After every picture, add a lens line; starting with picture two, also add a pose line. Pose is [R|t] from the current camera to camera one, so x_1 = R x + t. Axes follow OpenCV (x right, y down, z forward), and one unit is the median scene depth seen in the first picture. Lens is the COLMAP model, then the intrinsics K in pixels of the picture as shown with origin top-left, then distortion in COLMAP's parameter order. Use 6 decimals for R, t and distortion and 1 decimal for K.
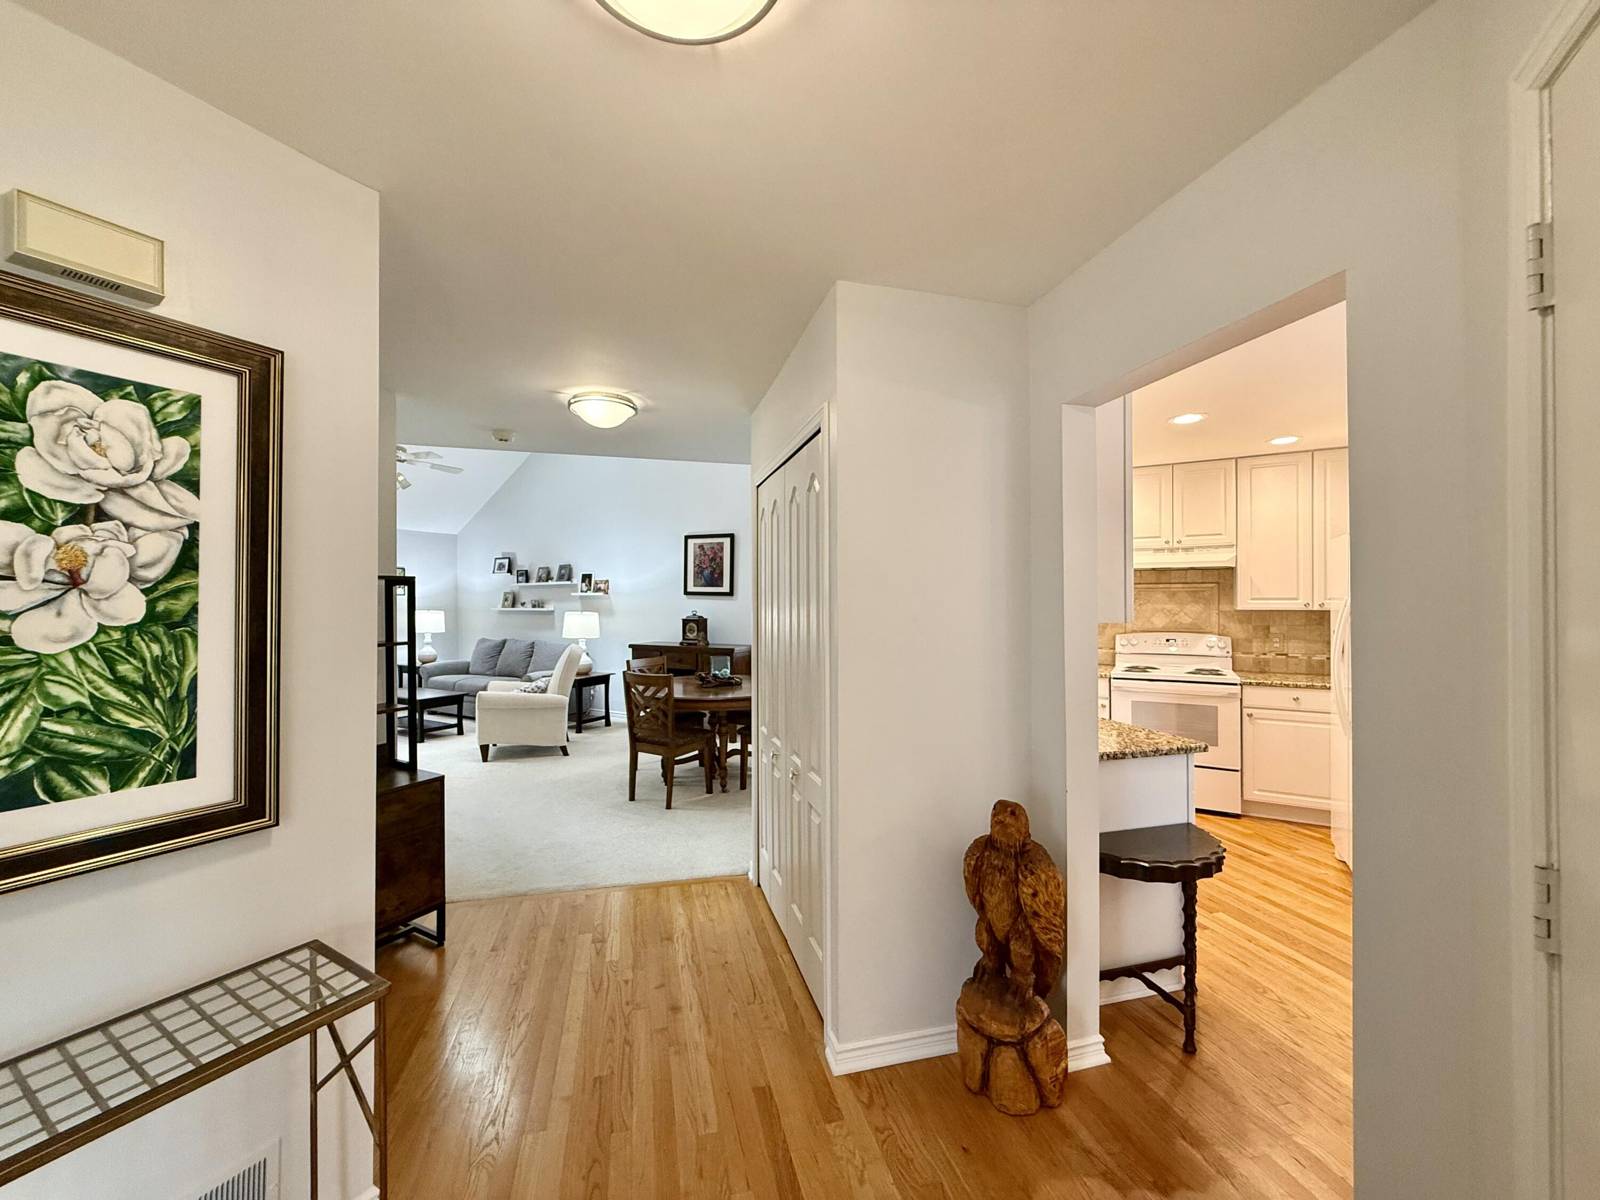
lens RADIAL K [[630.8, 0, 795.2], [0, 630.8, 598.7], [0, 0, 1]] dist [-0.000359, -0.000056]
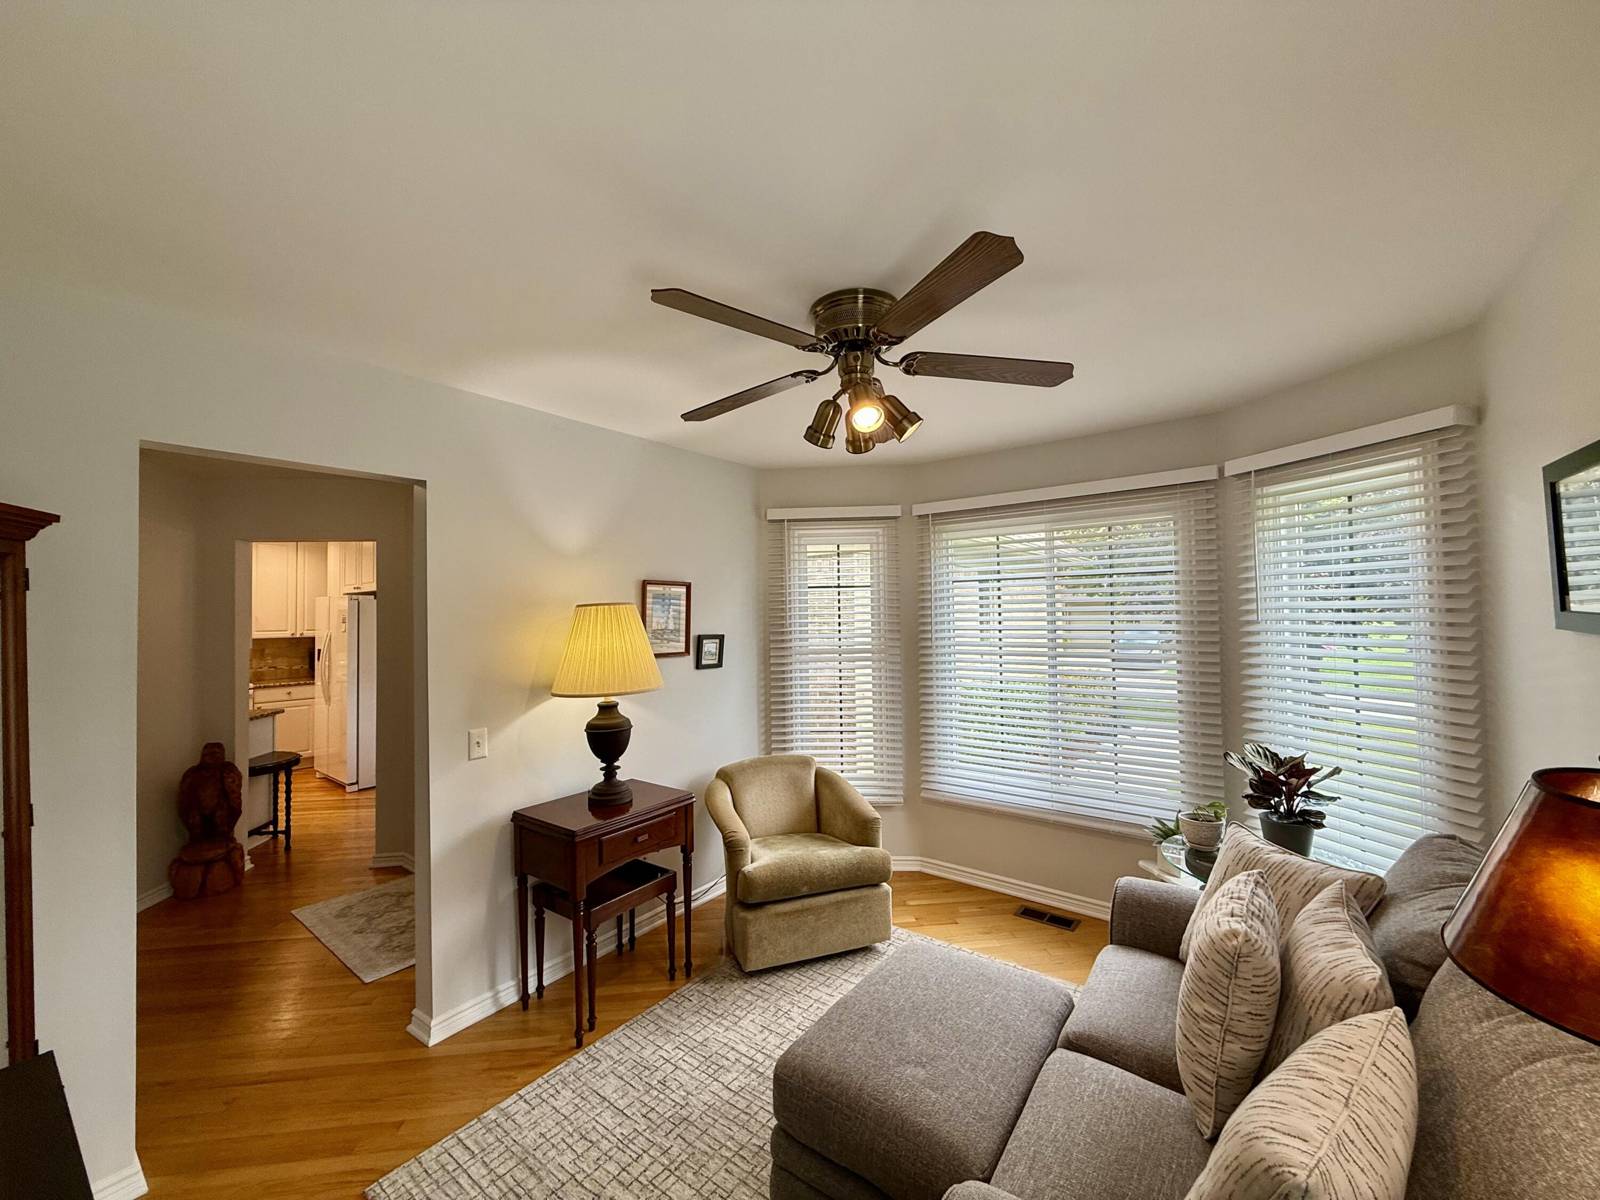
lens RADIAL K [[630.8, 0, 795.2], [0, 630.8, 598.7], [0, 0, 1]] dist [-0.000359, -0.000056]
pose [[0.128136, 0.023457, 0.991479, -1.143938], [0.009383, 0.999647, -0.024863, -0.053141], [-0.991712, 0.012489, 0.127870, -0.873660]]
